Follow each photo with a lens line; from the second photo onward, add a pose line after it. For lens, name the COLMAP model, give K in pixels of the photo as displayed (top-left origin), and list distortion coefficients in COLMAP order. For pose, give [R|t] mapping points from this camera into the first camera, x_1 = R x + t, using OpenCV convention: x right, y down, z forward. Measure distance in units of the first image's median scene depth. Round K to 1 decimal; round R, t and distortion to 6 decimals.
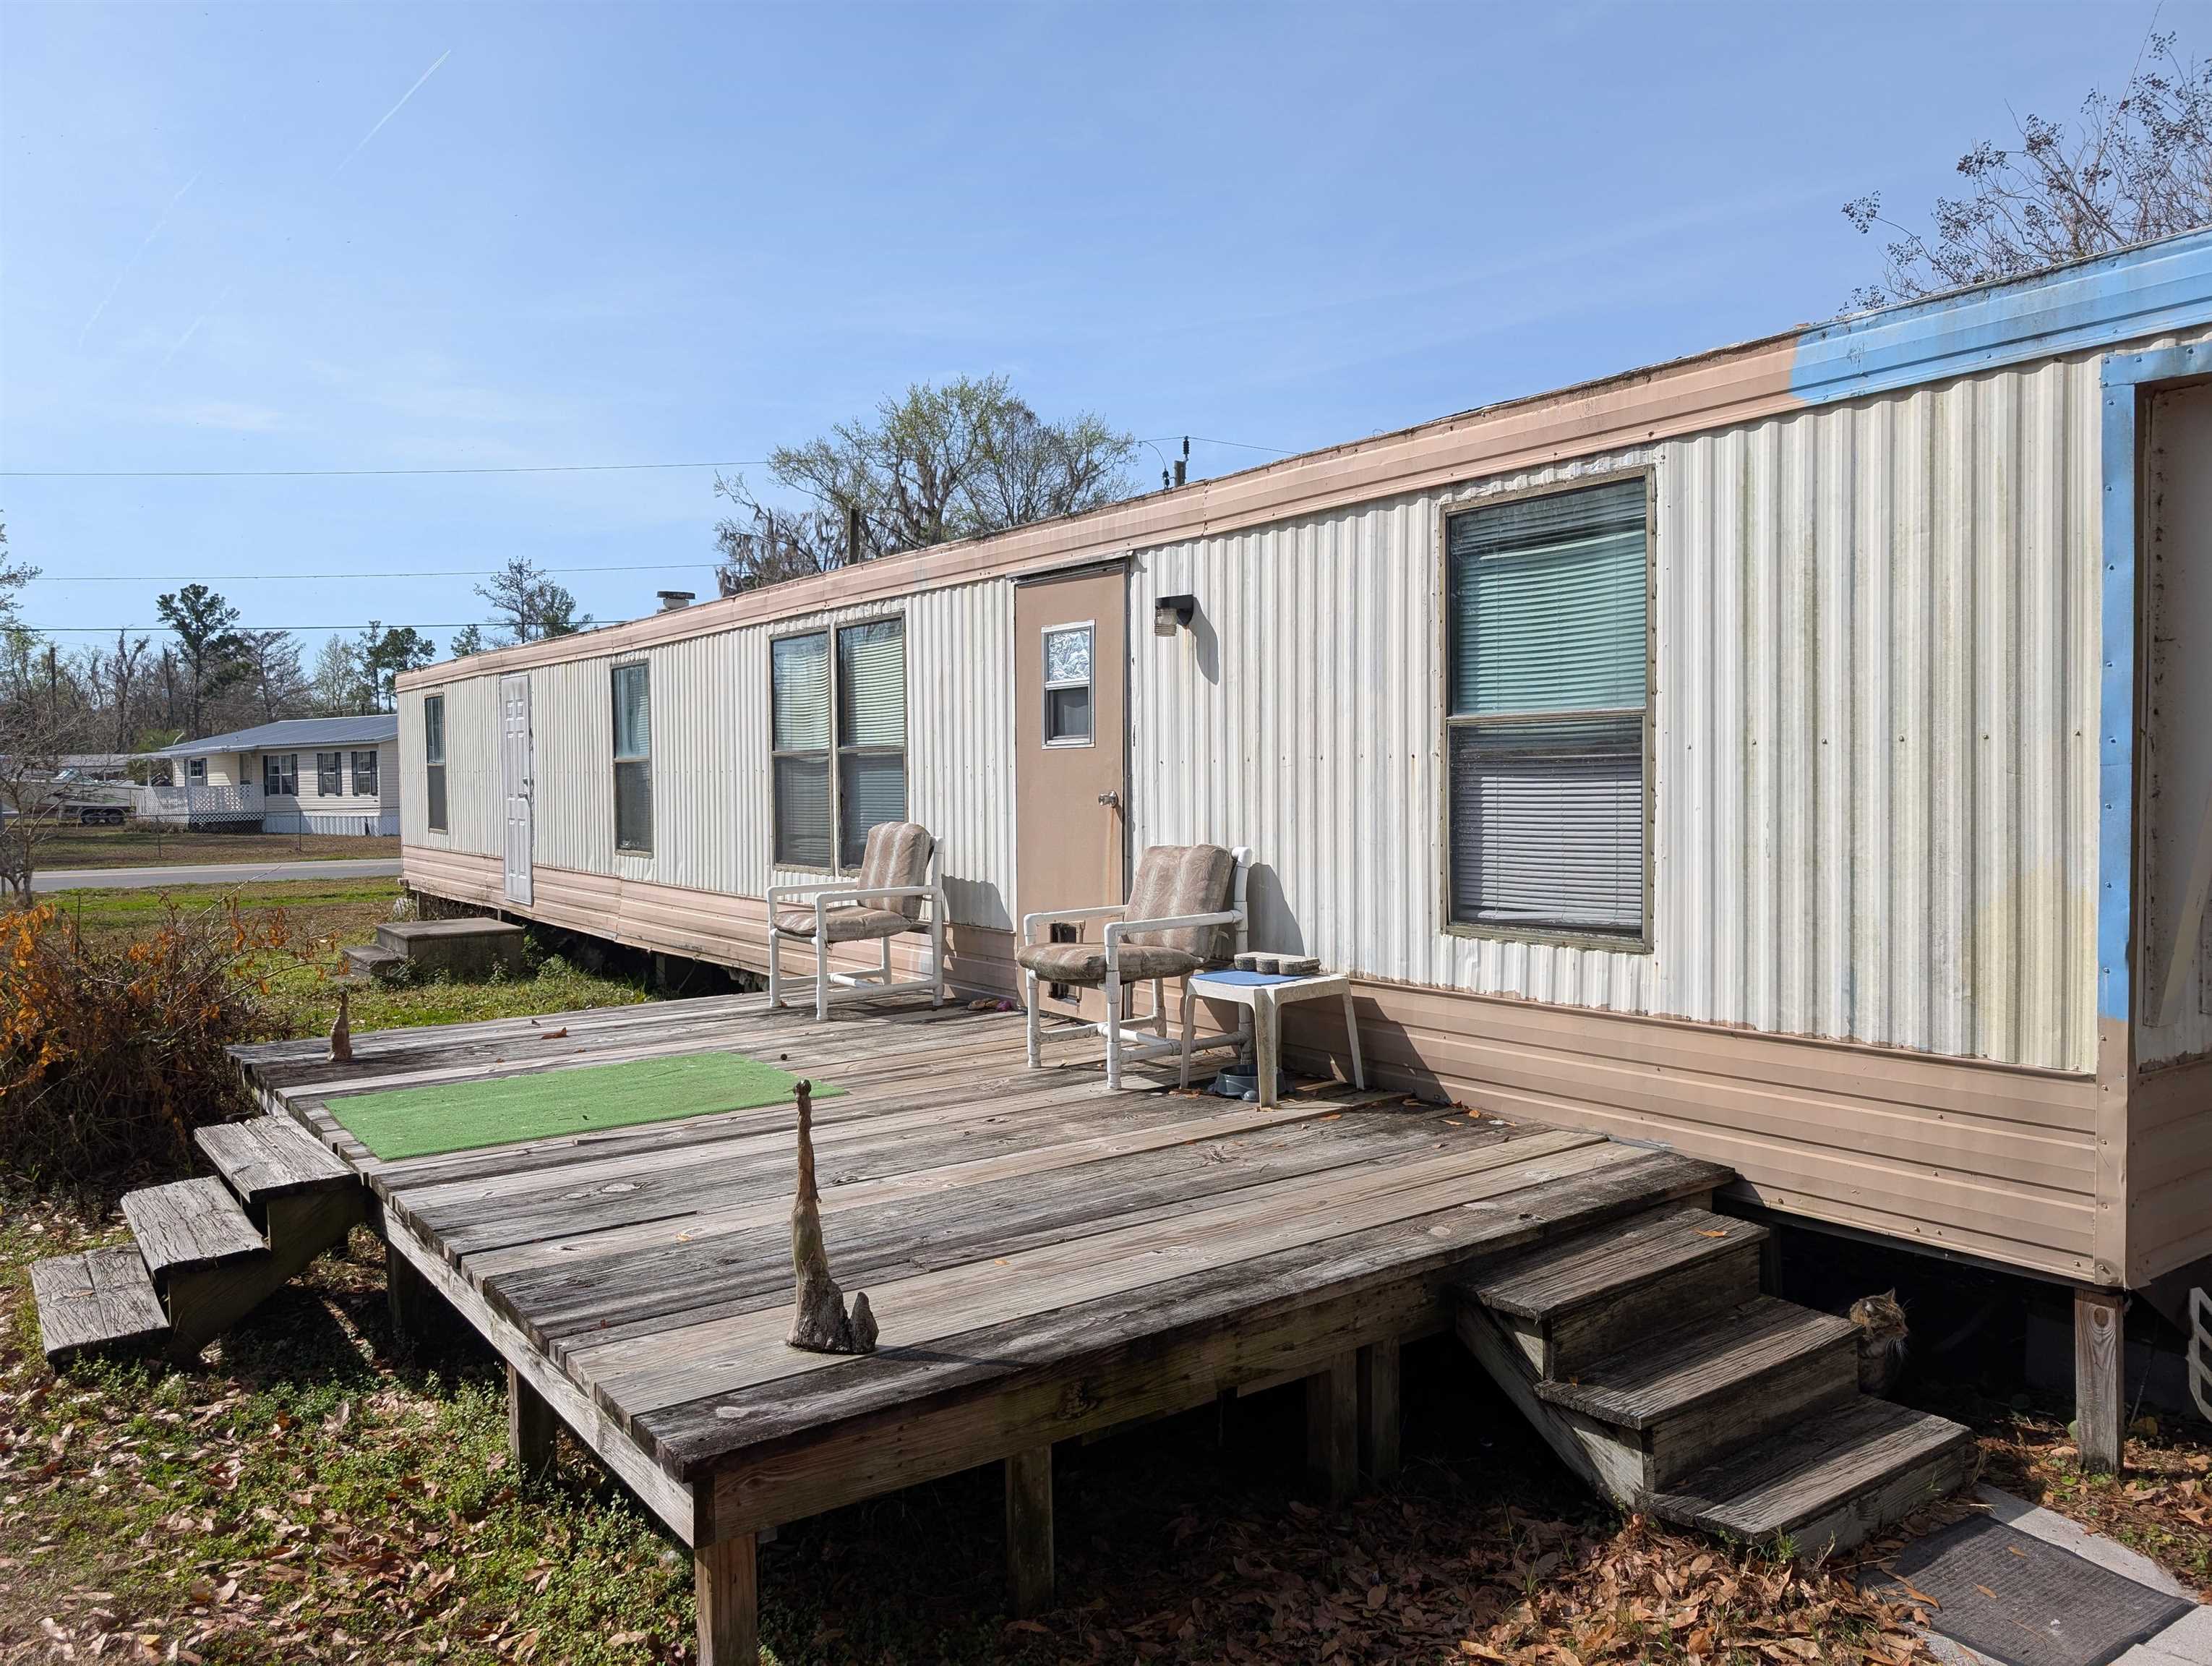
lens RADIAL K [[1578.2, 0, 1118.0], [0, 1578.2, 821.1], [0, 0, 1]] dist [0.027710, -0.021842]
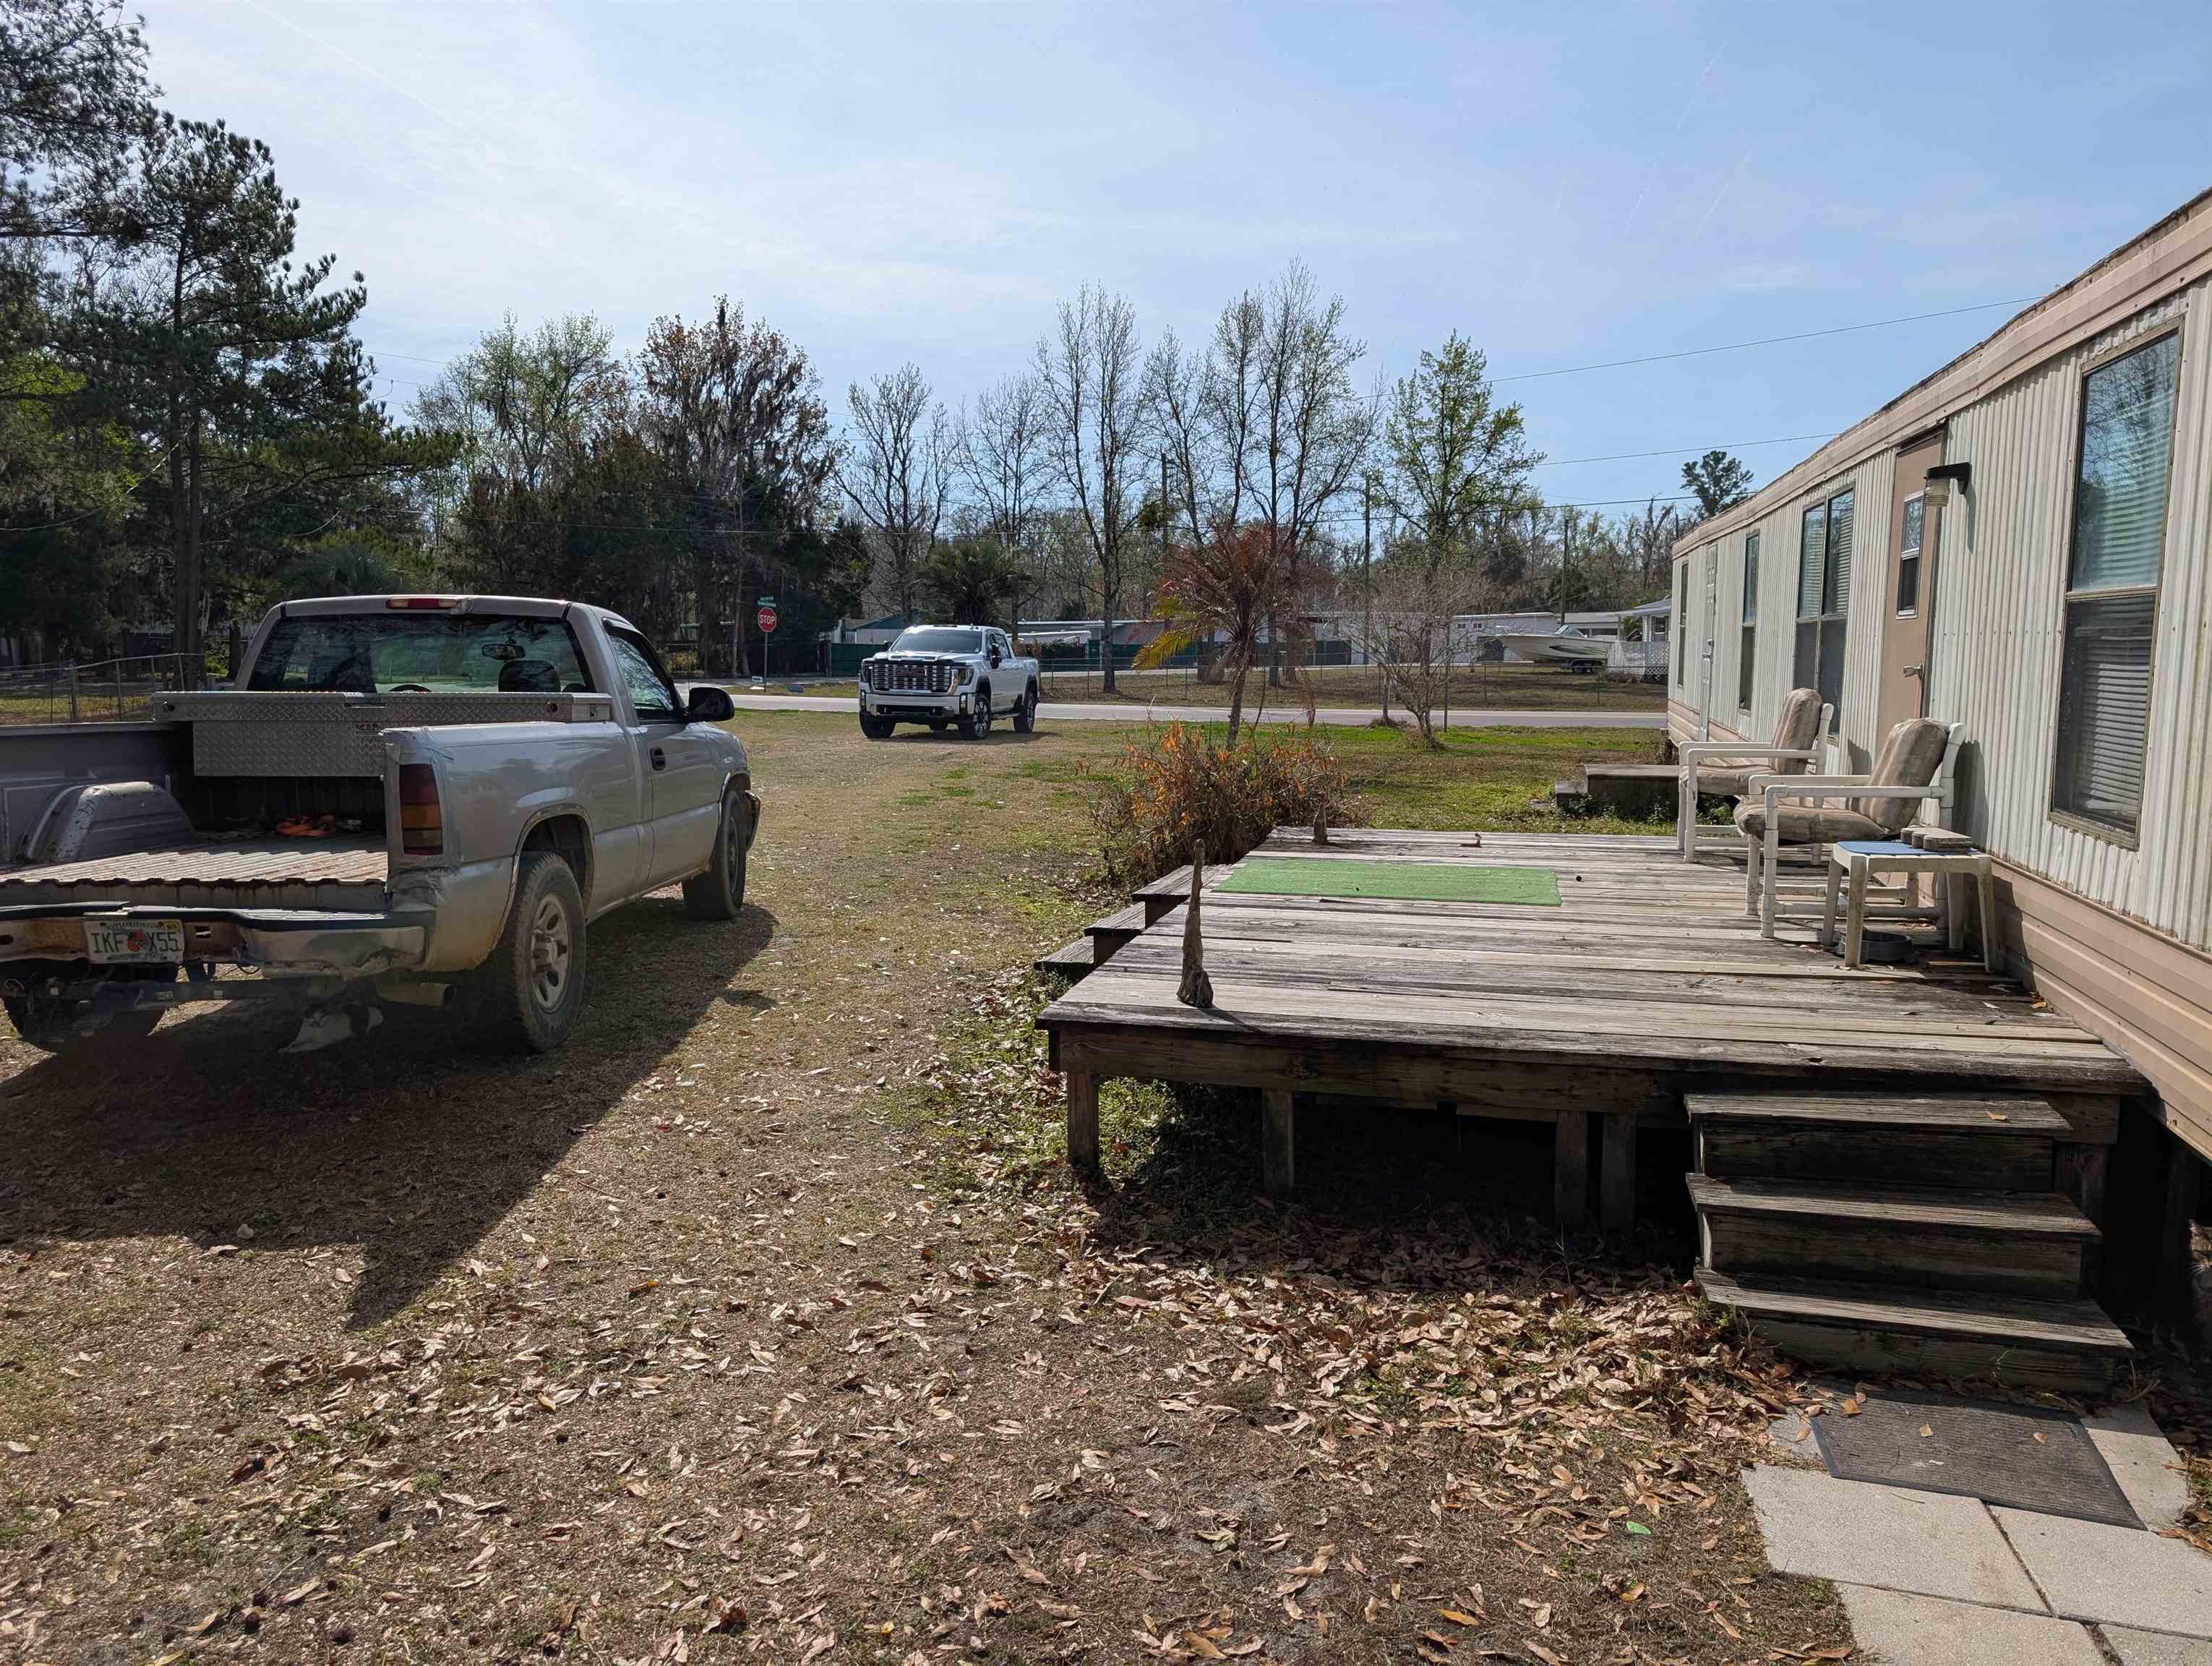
lens RADIAL K [[1578.2, 0, 1118.0], [0, 1578.2, 821.1], [0, 0, 1]] dist [0.027710, -0.021842]
pose [[0.648879, 0.102477, -0.753959, 0.701937], [-0.034991, 0.993860, 0.104970, -0.011946], [0.760087, -0.041731, 0.648480, -0.066007]]
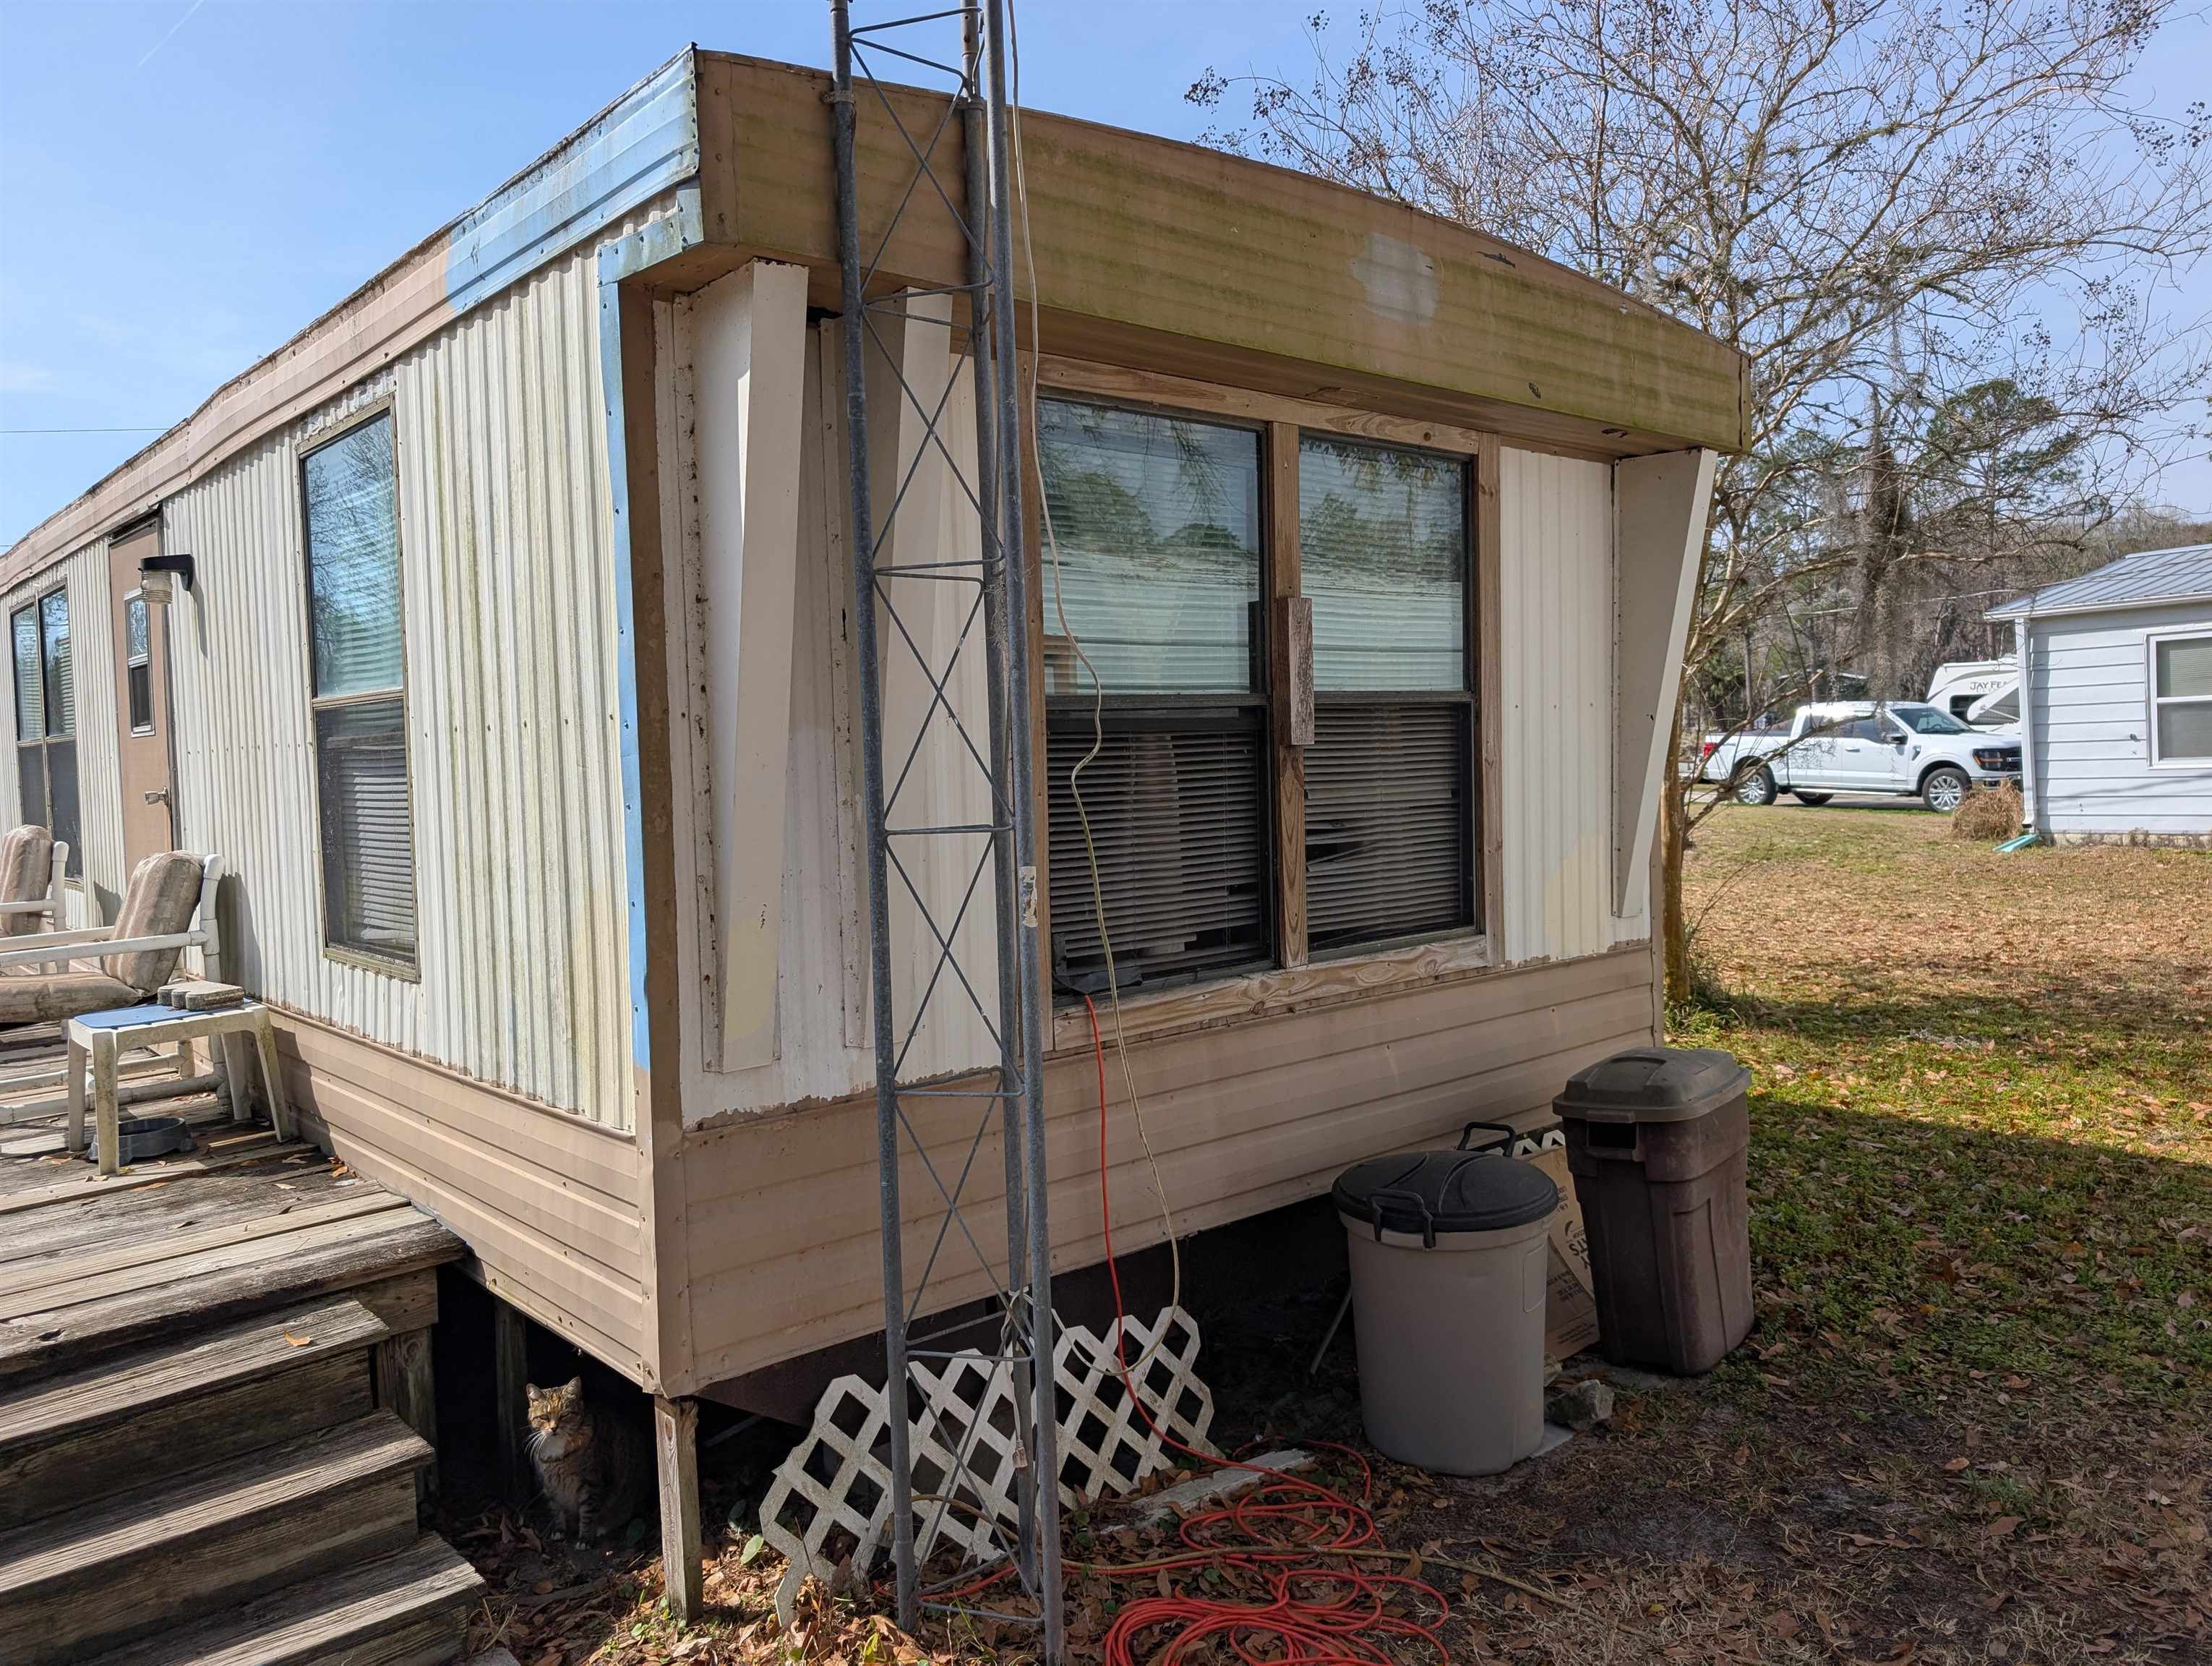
lens RADIAL K [[1602.3, 0, 1115.4], [0, 1602.3, 815.6], [0, 0, 1]] dist [0.006192, -0.003052]
pose [[0.992605, -0.023219, 0.119150, 0.647131], [0.021494, 0.999645, 0.015747, -0.010274], [-0.119473, -0.013070, 0.992751, 0.133789]]
